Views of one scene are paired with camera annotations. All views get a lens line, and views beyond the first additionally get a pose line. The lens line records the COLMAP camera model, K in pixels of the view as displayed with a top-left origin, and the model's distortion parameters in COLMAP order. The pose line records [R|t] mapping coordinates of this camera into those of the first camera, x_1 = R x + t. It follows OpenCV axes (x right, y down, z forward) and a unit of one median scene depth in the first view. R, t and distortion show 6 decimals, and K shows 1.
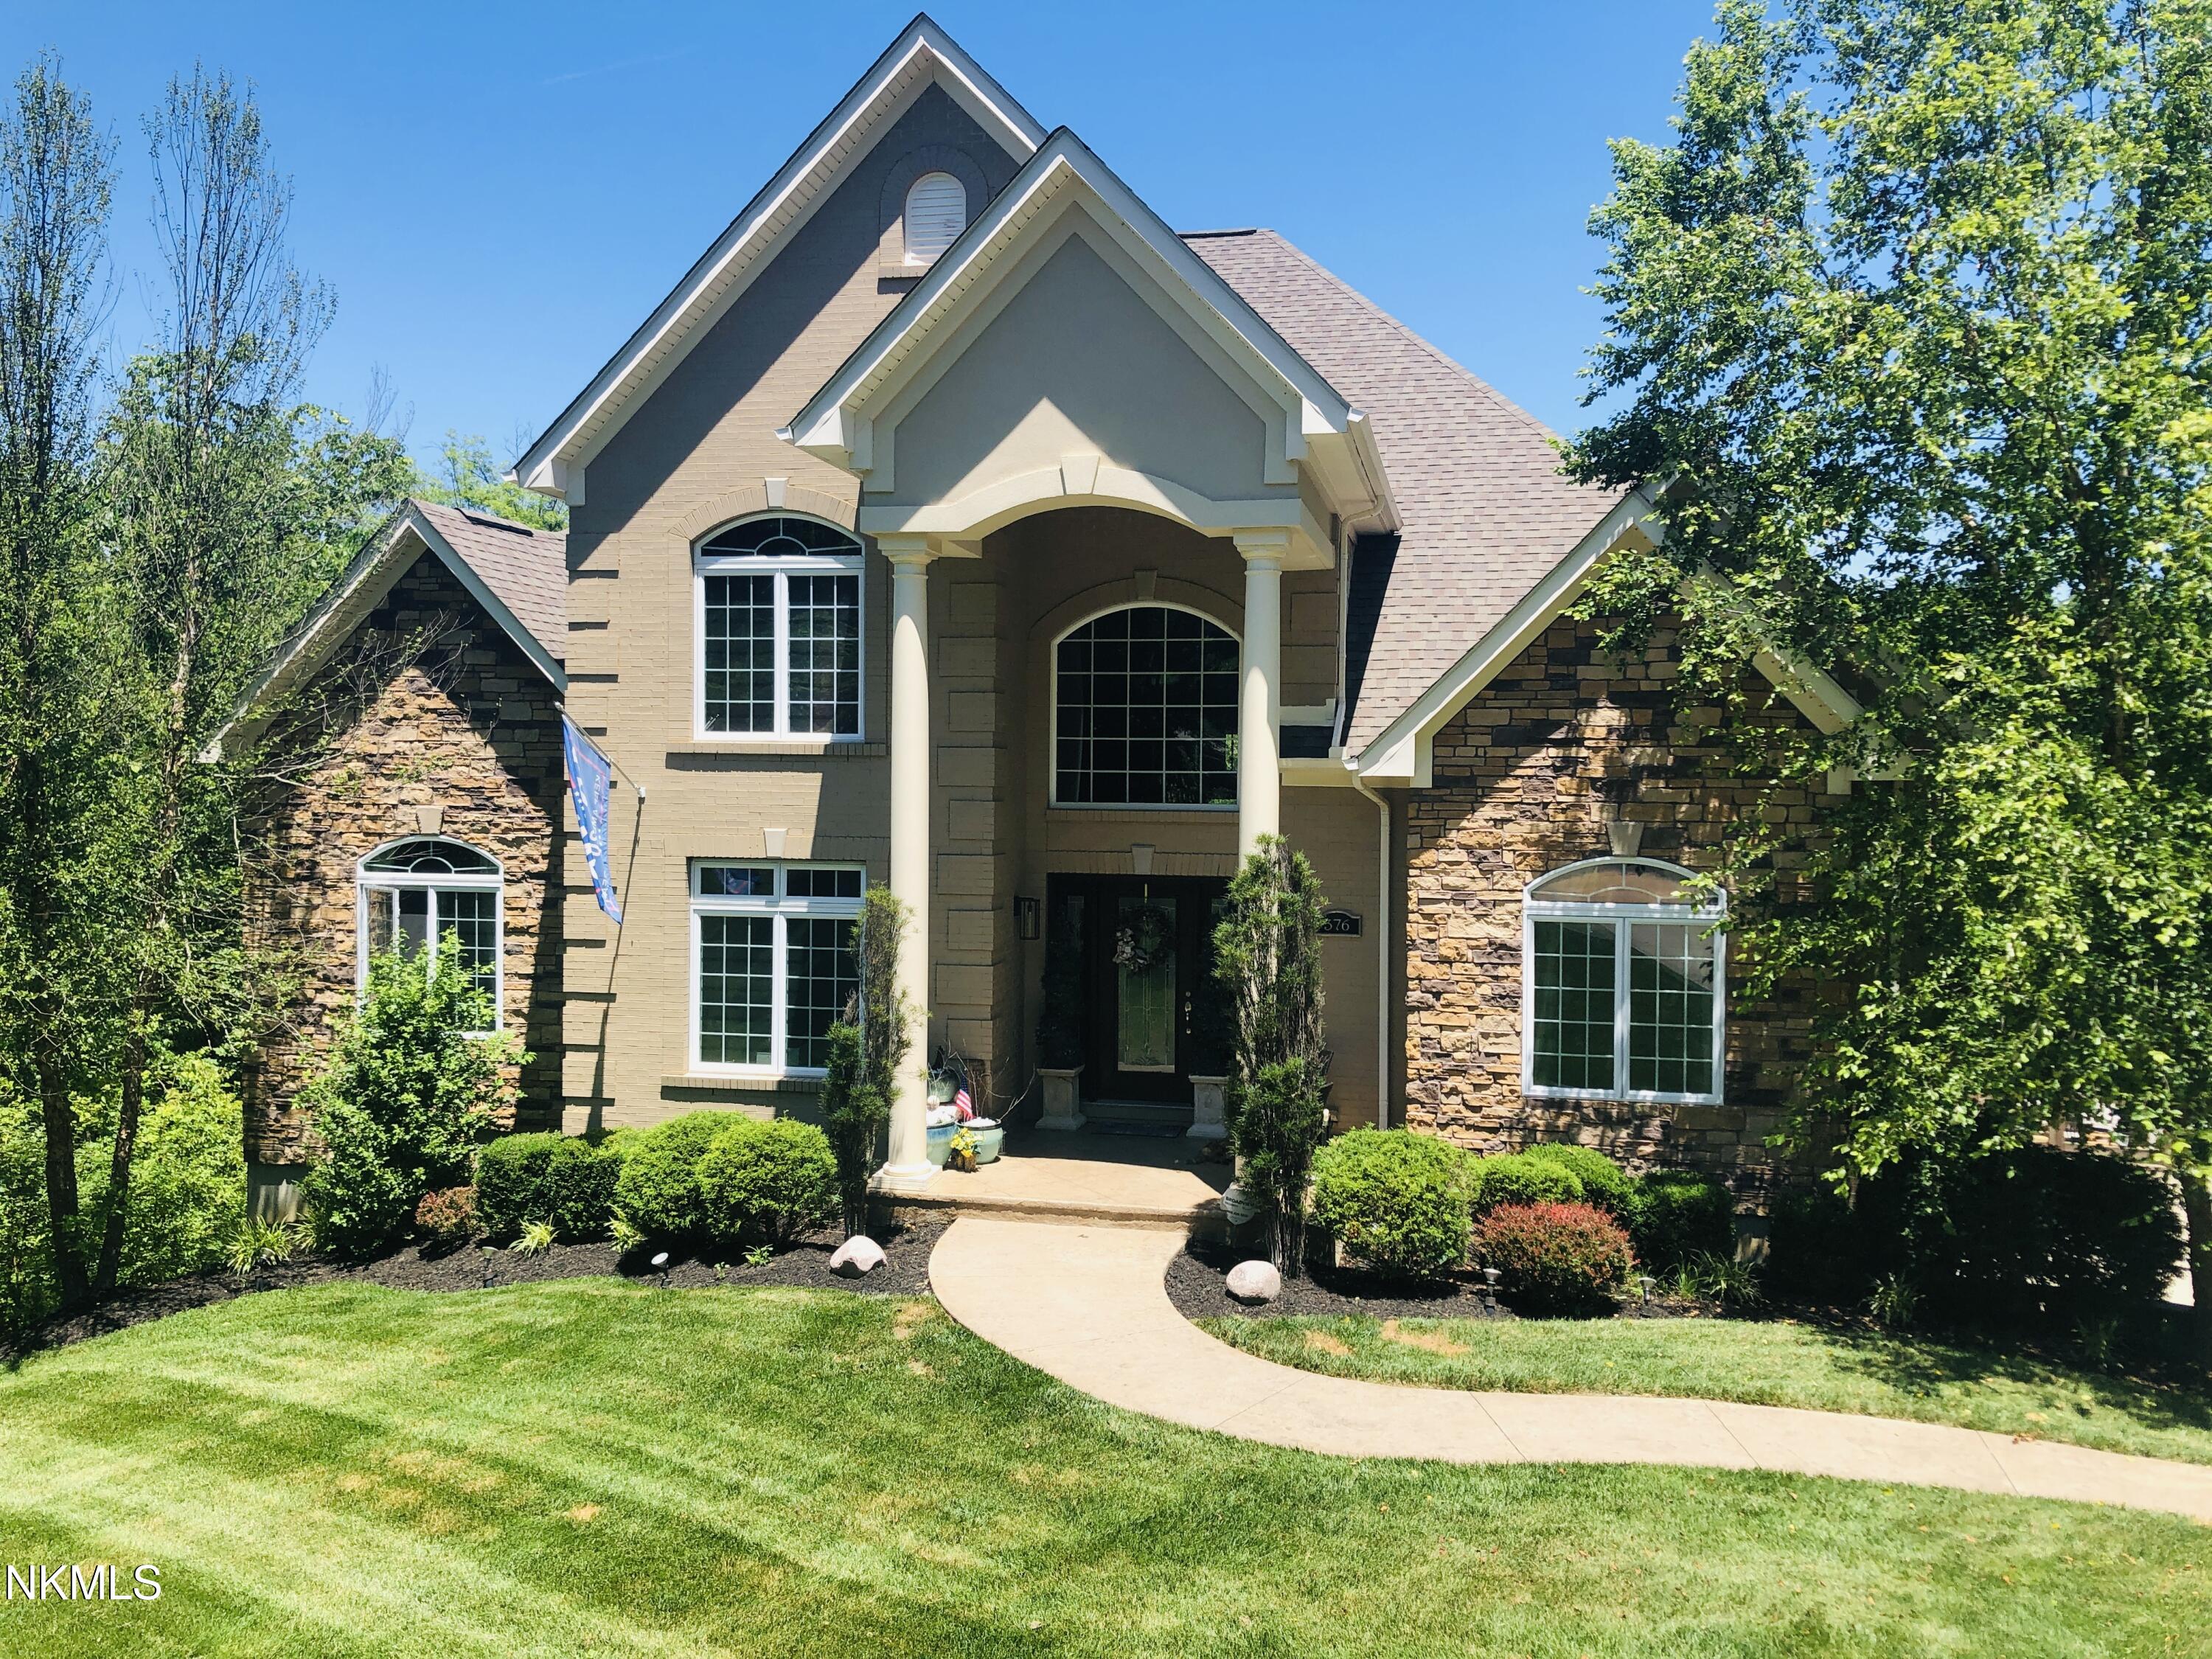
lens RADIAL K [[1805.1, 0, 1102.8], [0, 1805.1, 834.0], [0, 0, 1]] dist [0.007936, -0.010580]
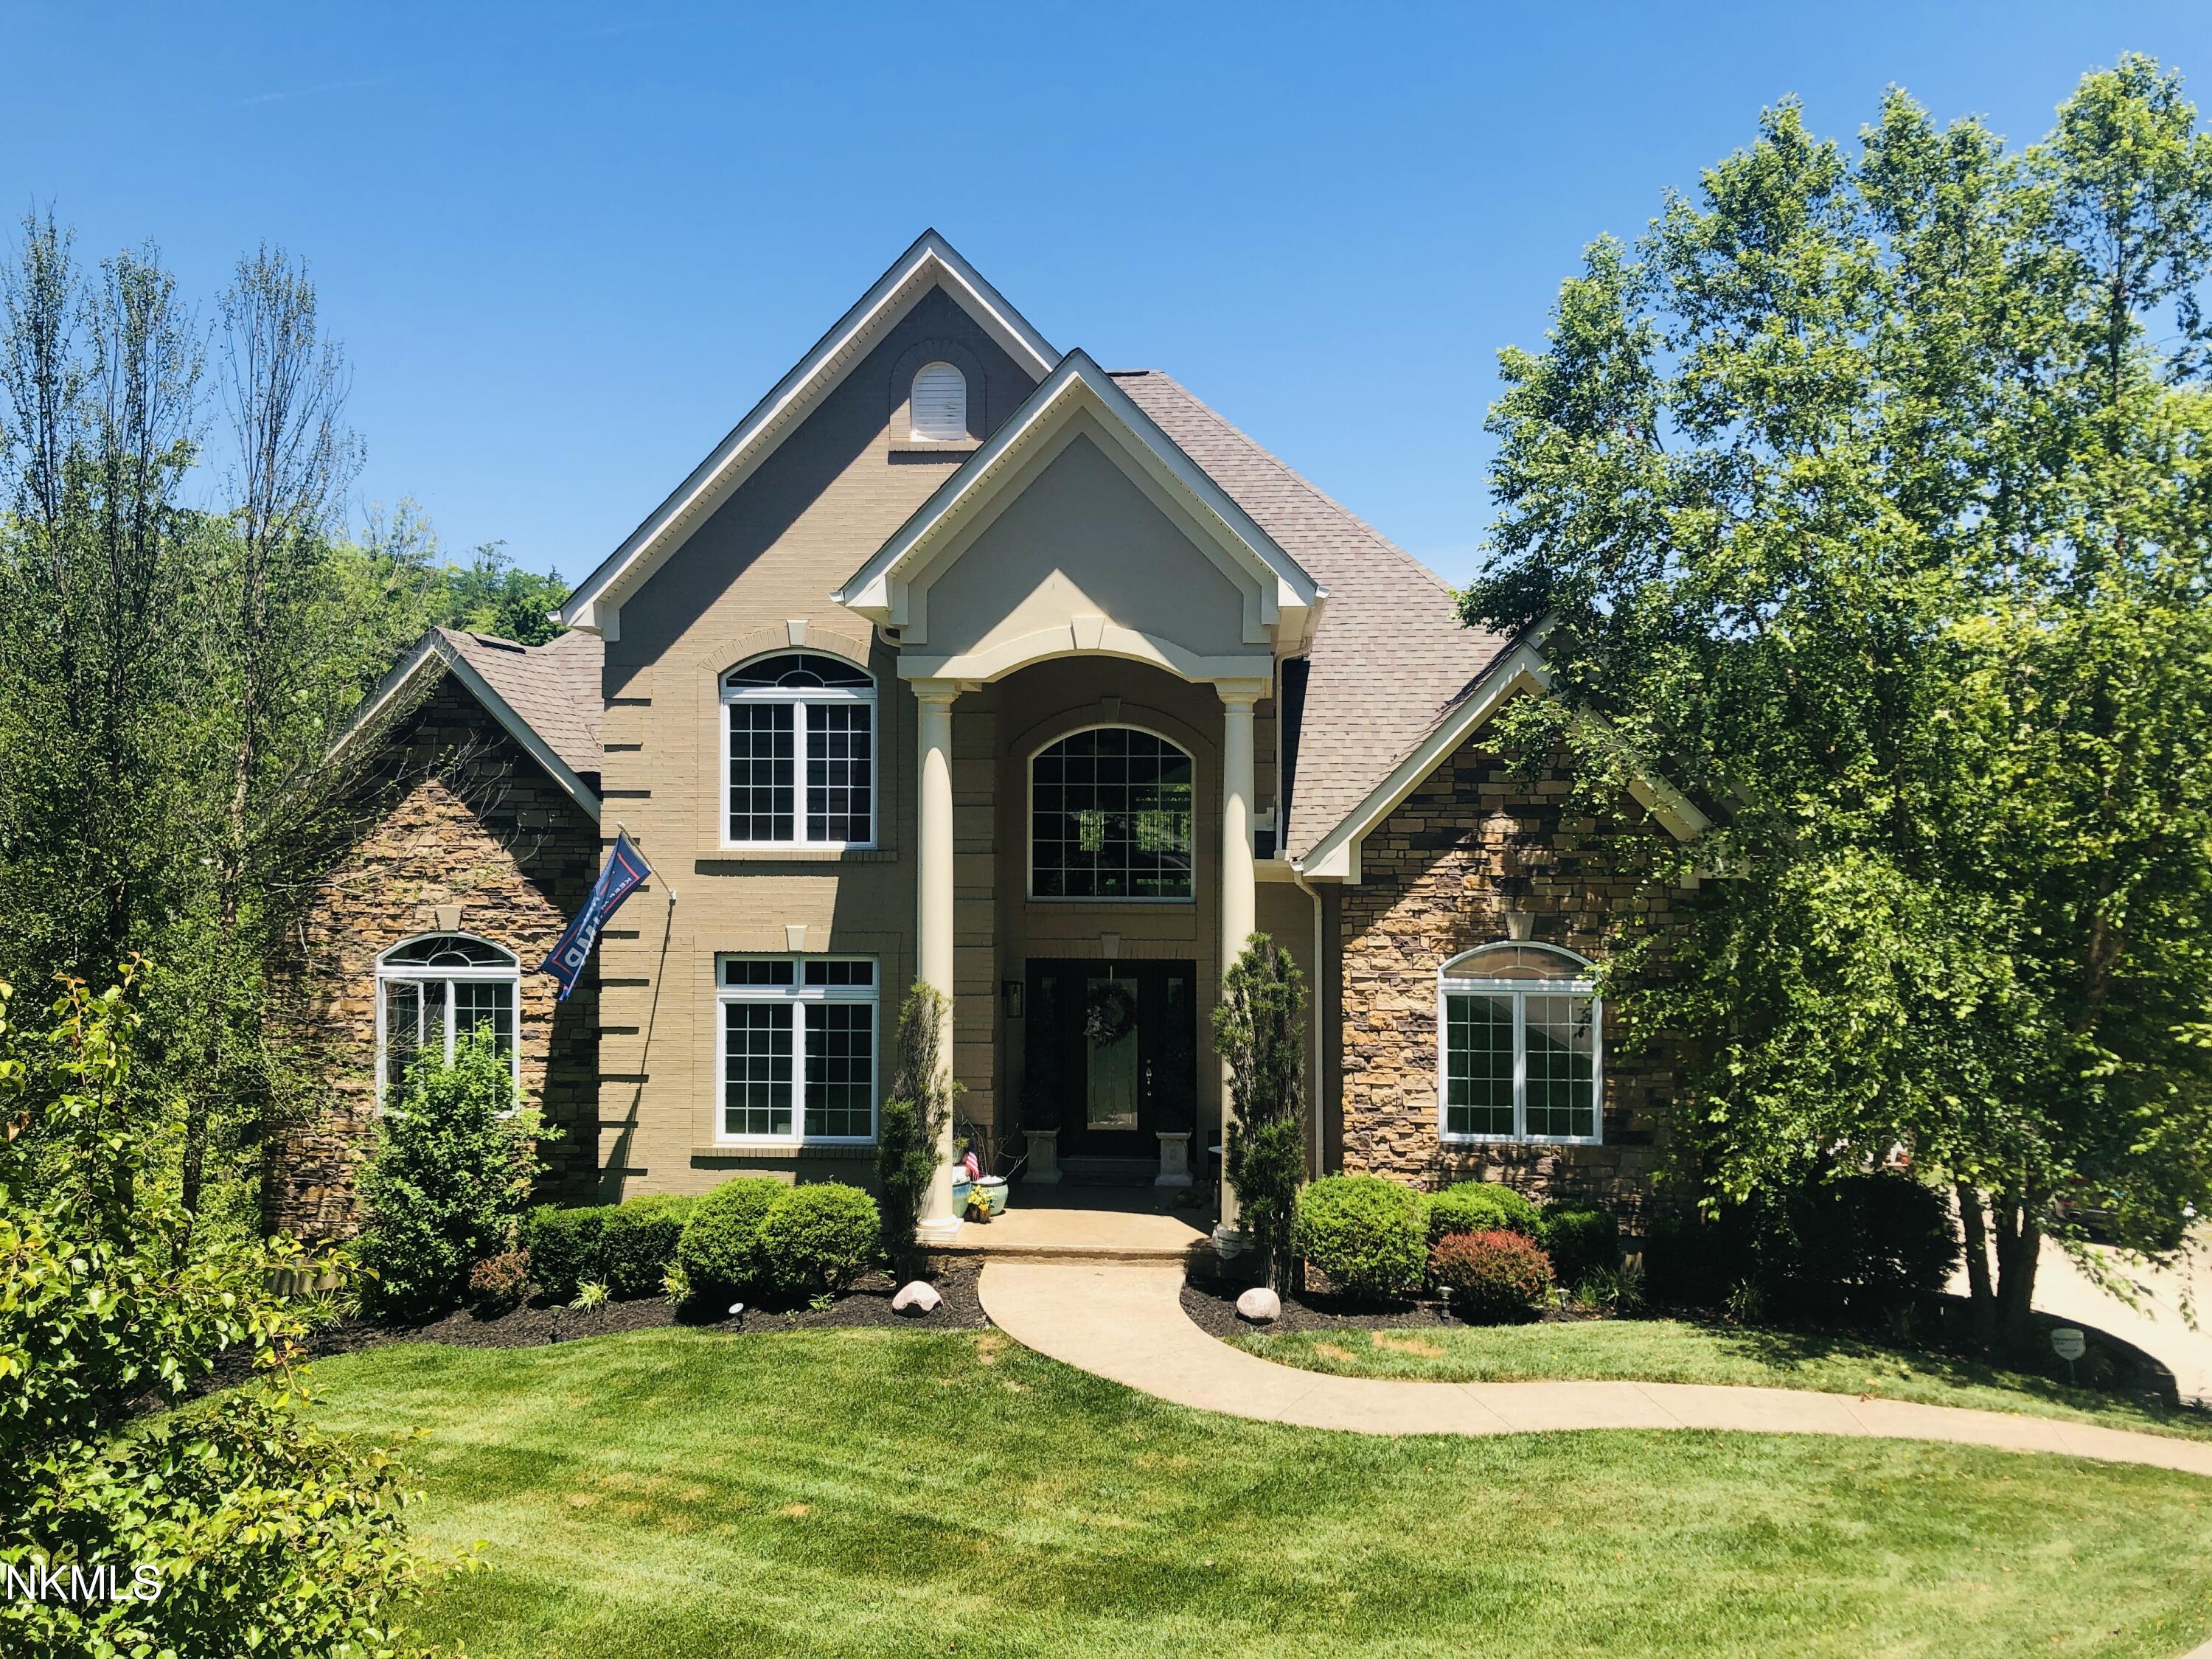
lens RADIAL K [[1805.1, 0, 1107.5], [0, 1805.1, 828.1], [0, 0, 1]] dist [0.007936, -0.010580]
pose [[0.991633, -0.008770, 0.128788, -0.143649], [0.011945, 0.999643, -0.023899, -0.038208], [-0.128533, 0.025237, 0.991384, -0.169017]]
